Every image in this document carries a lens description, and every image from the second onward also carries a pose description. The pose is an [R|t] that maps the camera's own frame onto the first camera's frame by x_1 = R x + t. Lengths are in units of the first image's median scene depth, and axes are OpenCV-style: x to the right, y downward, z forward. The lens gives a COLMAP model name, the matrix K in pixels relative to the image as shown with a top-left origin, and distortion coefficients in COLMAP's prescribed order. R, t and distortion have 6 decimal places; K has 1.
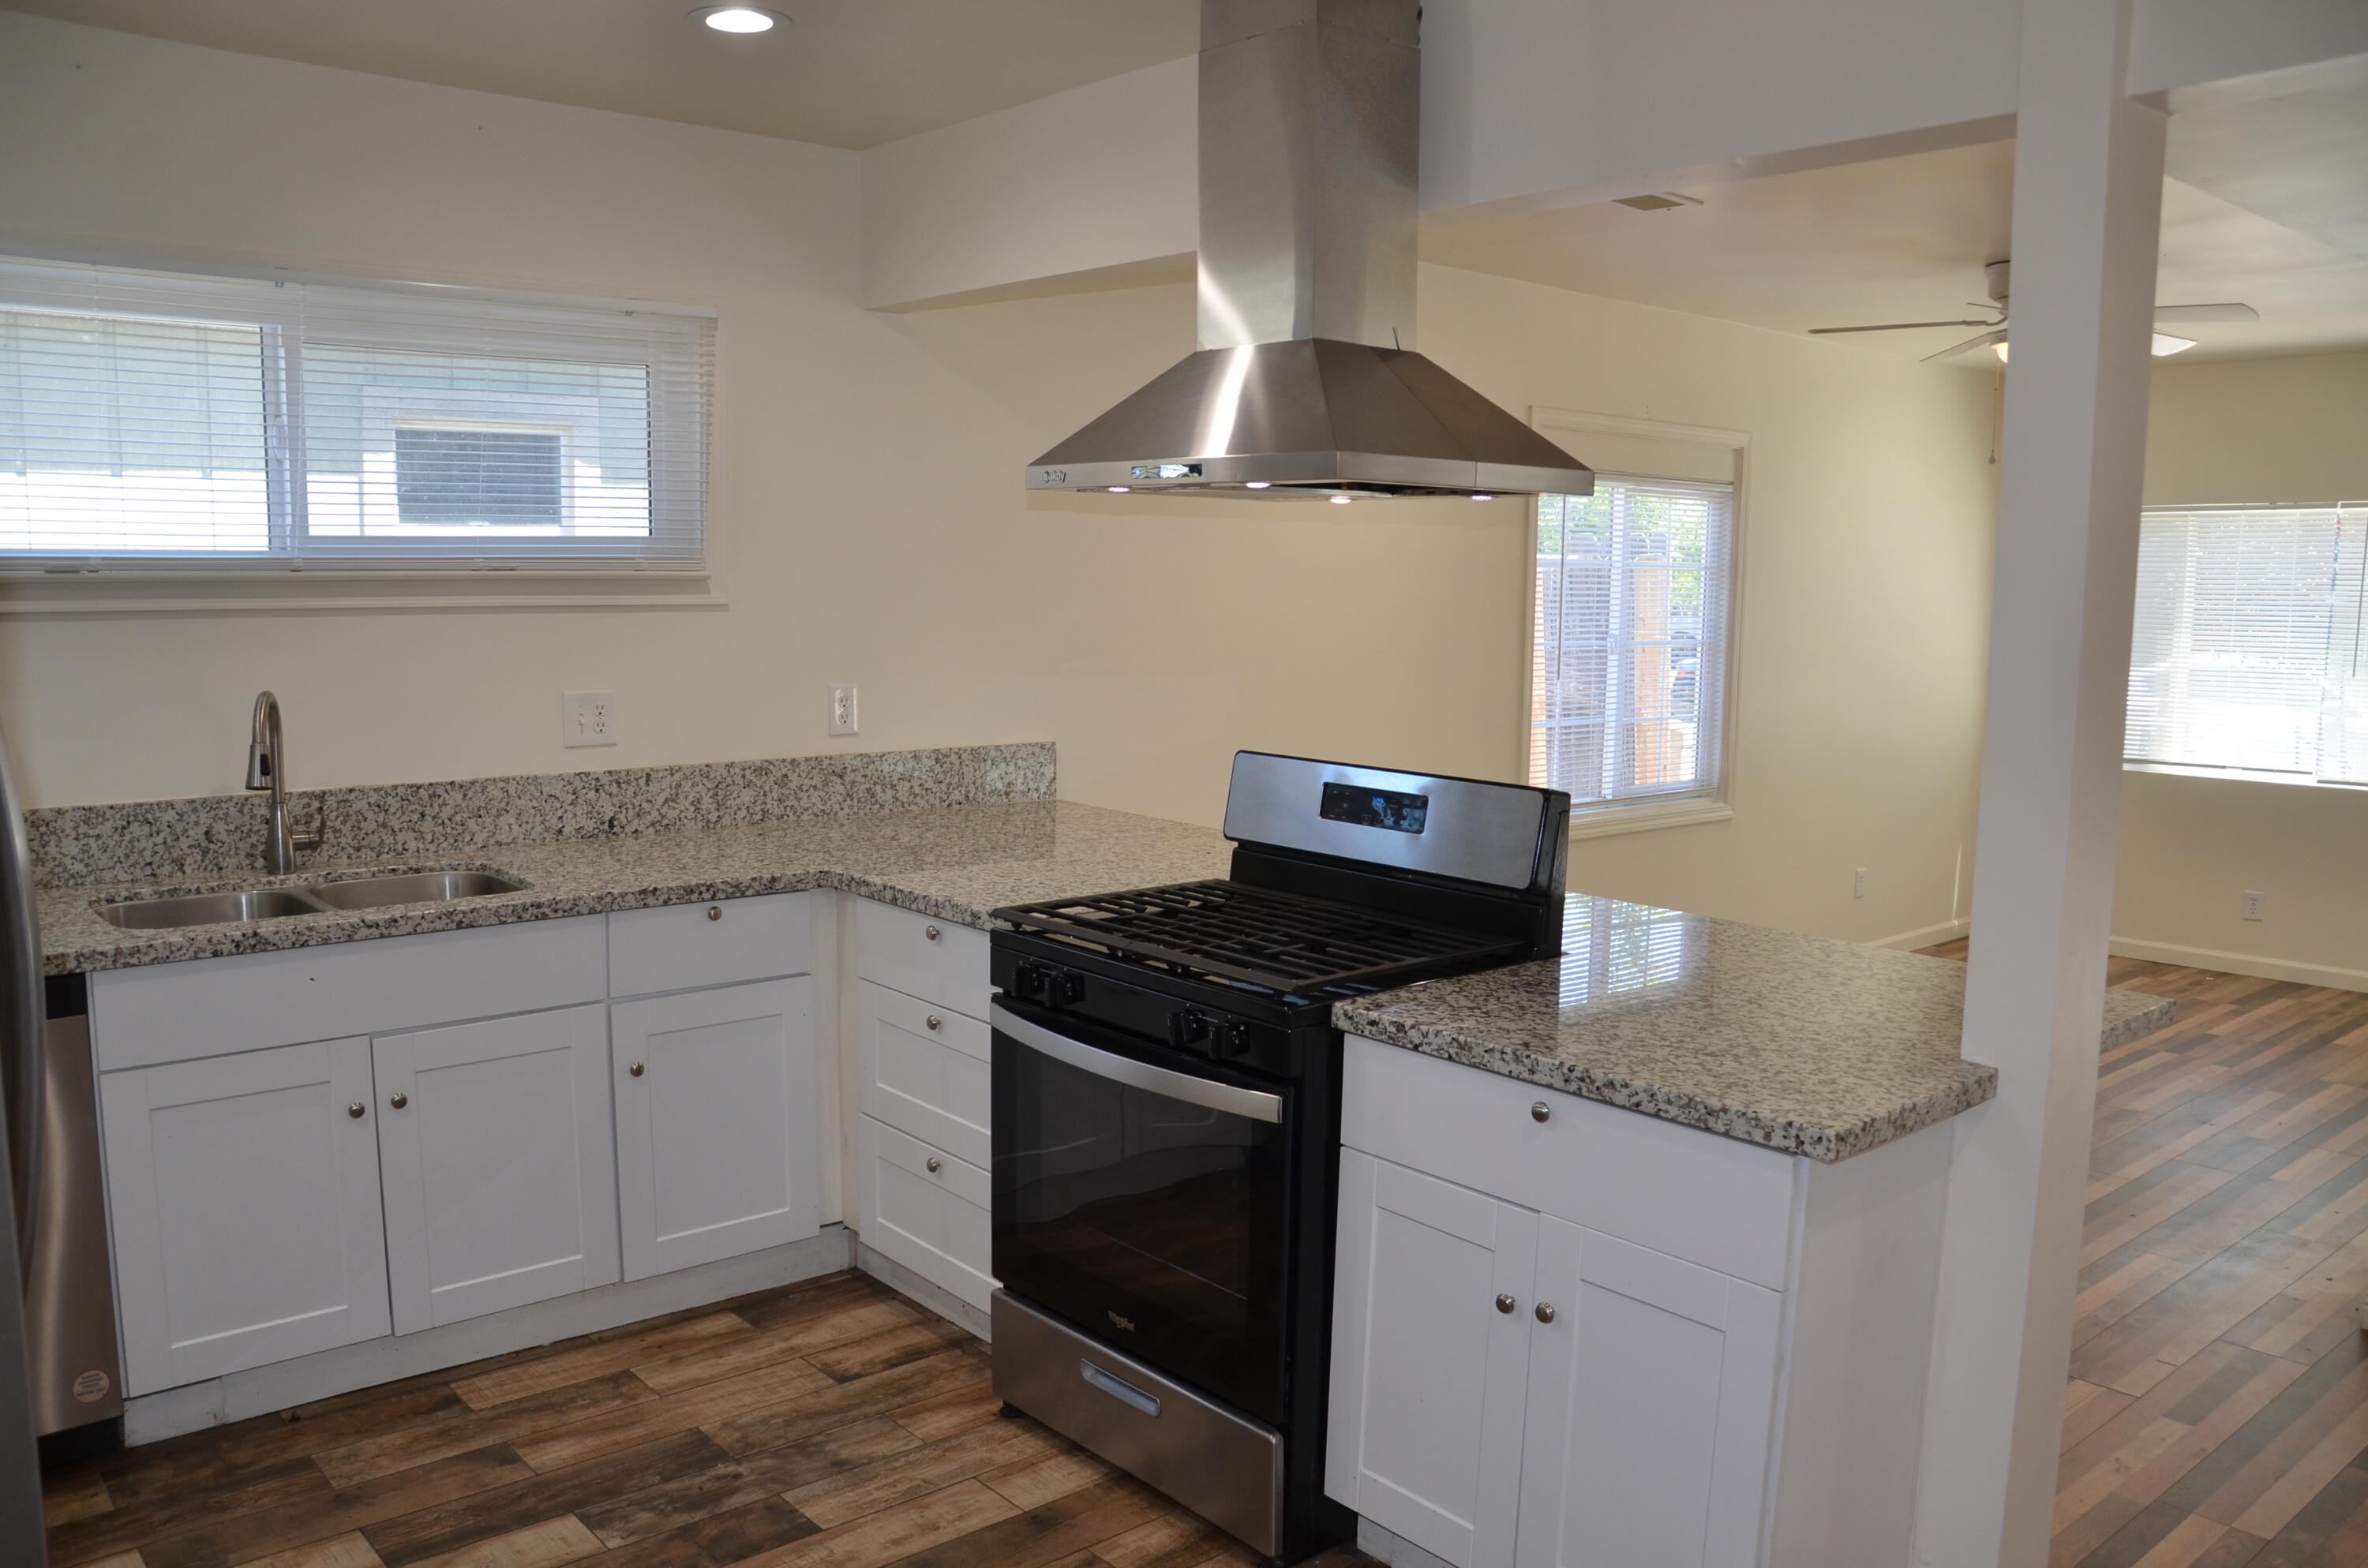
lens RADIAL K [[1833.4, 0, 1176.0], [0, 1833.4, 832.0], [0, 0, 1]] dist [-0.164612, 0.125432]
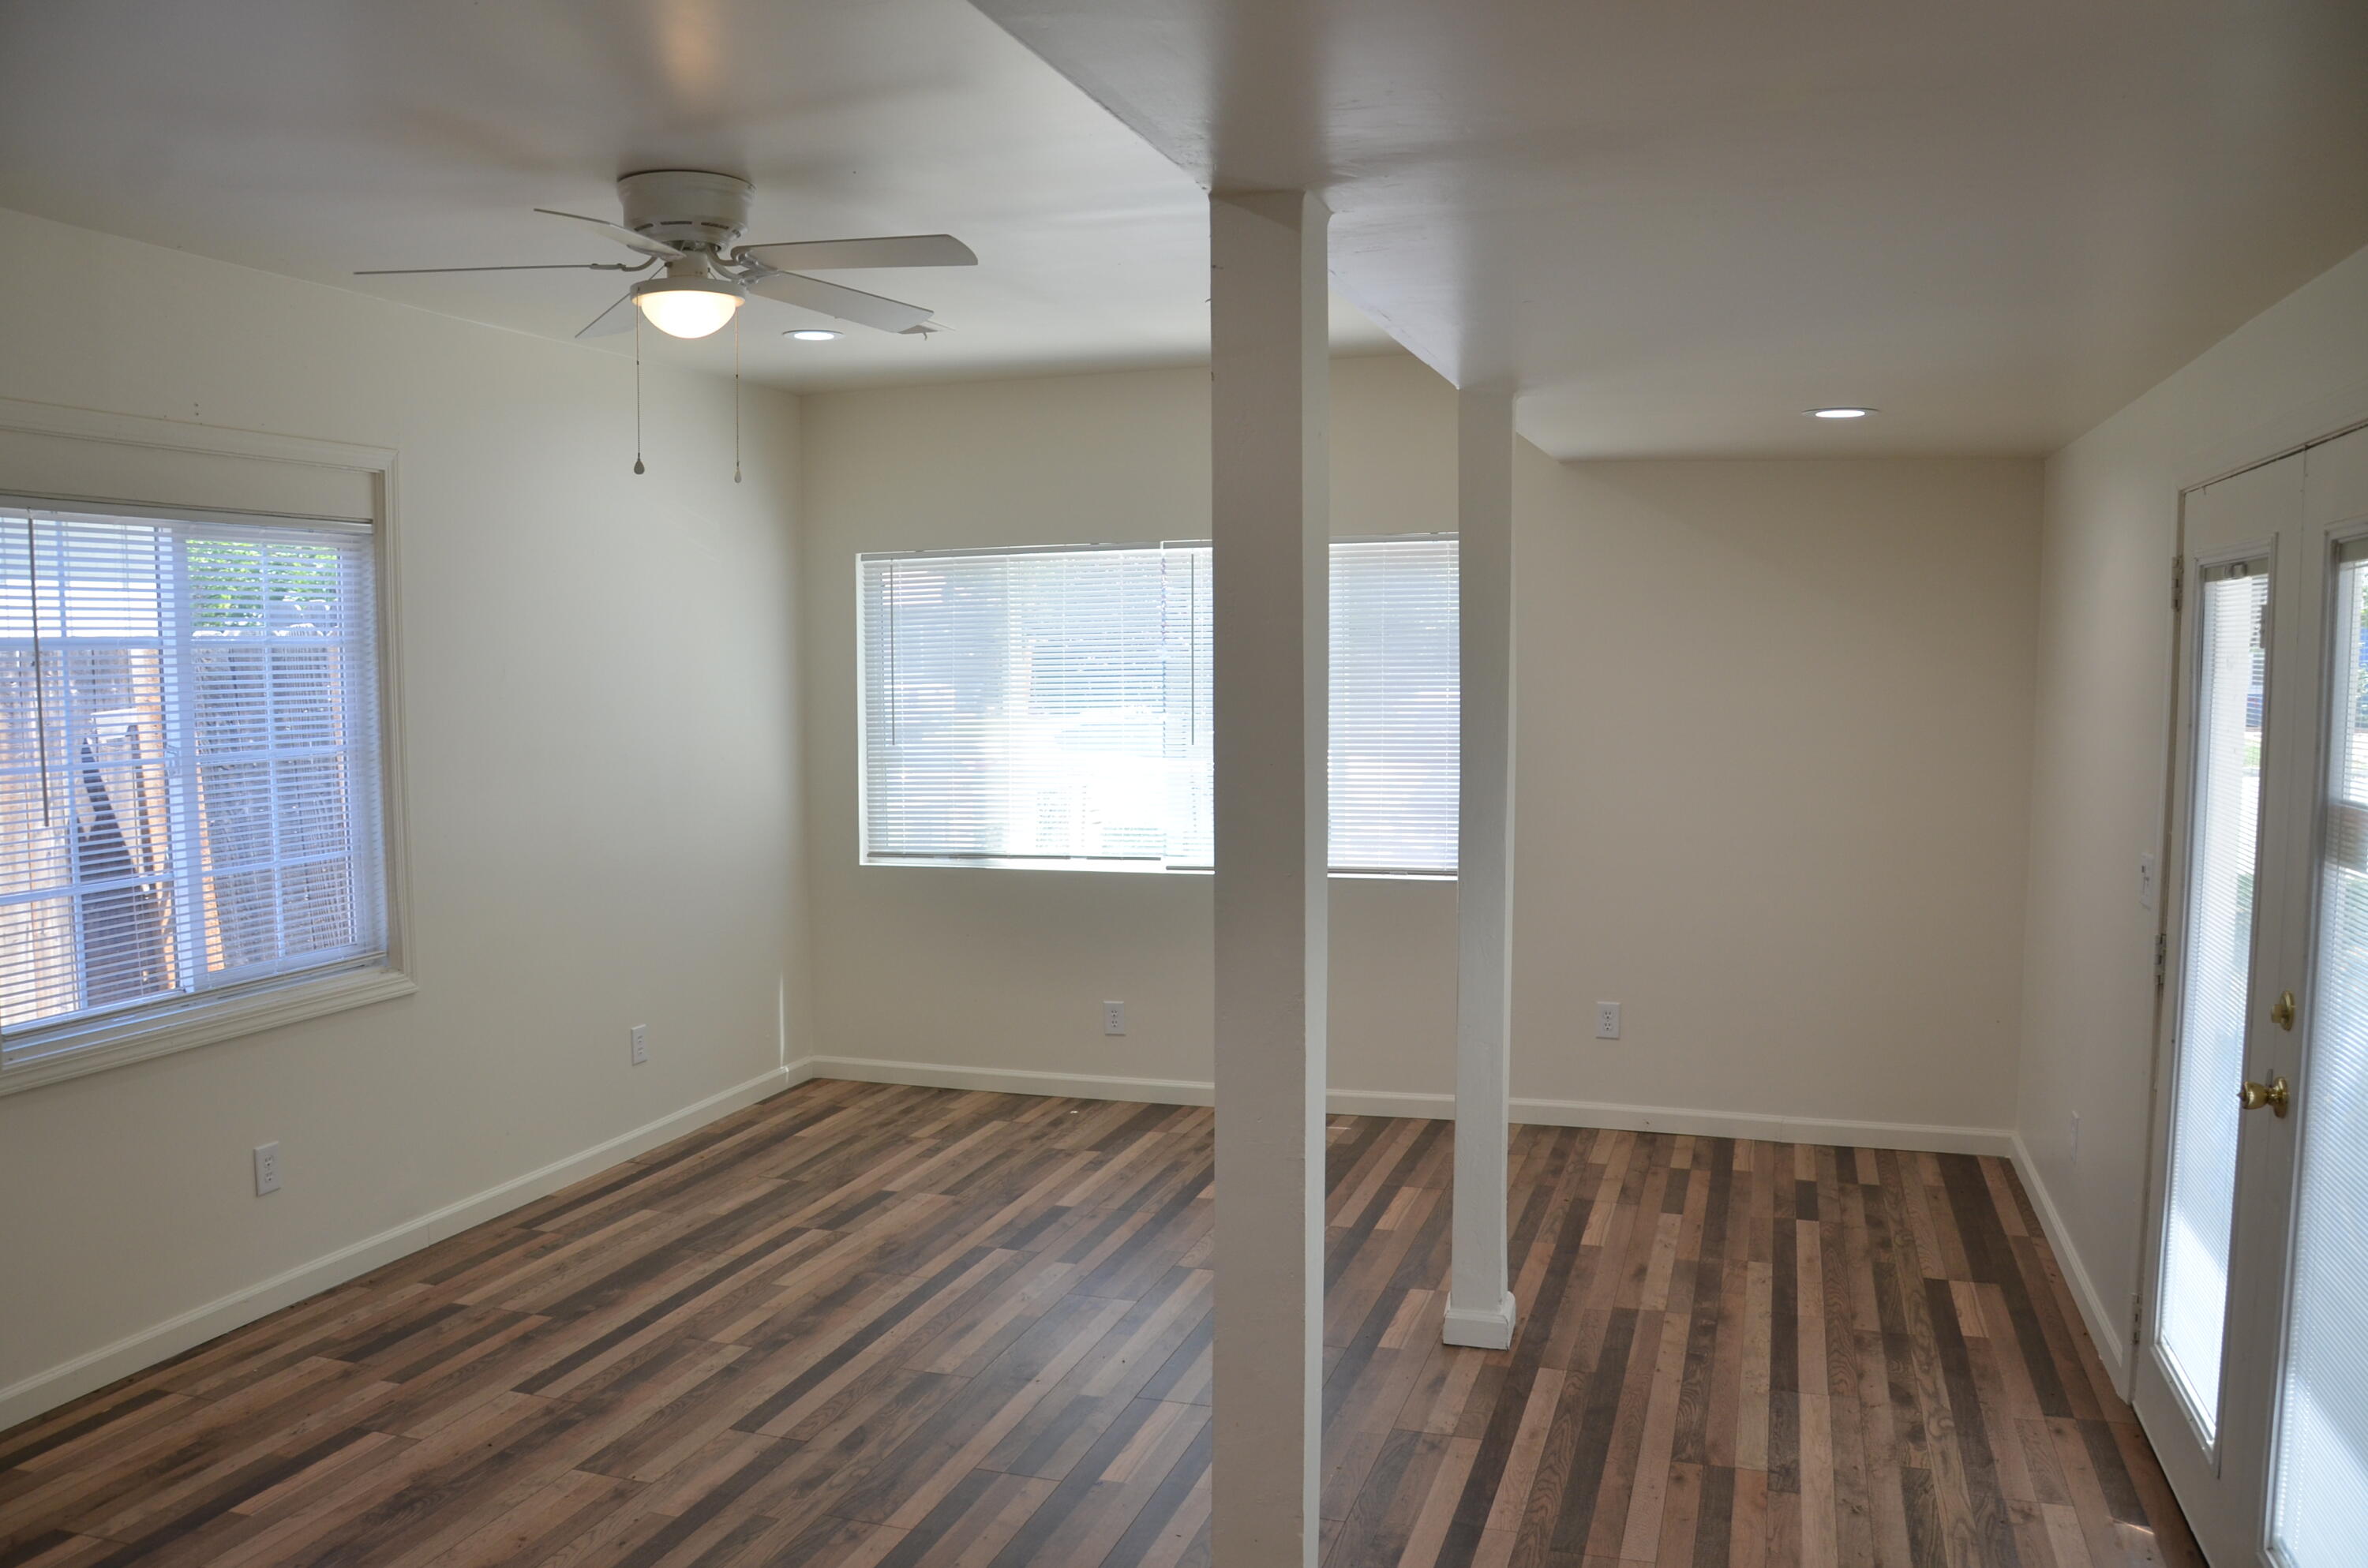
lens RADIAL K [[1833.4, 0, 1176.0], [0, 1833.4, 832.0], [0, 0, 1]] dist [-0.164612, 0.125432]
pose [[0.853707, -0.065573, 0.516608, 0.211228], [0.084858, 0.996298, -0.013770, -0.036307], [-0.513793, 0.055594, 0.856111, 0.248735]]
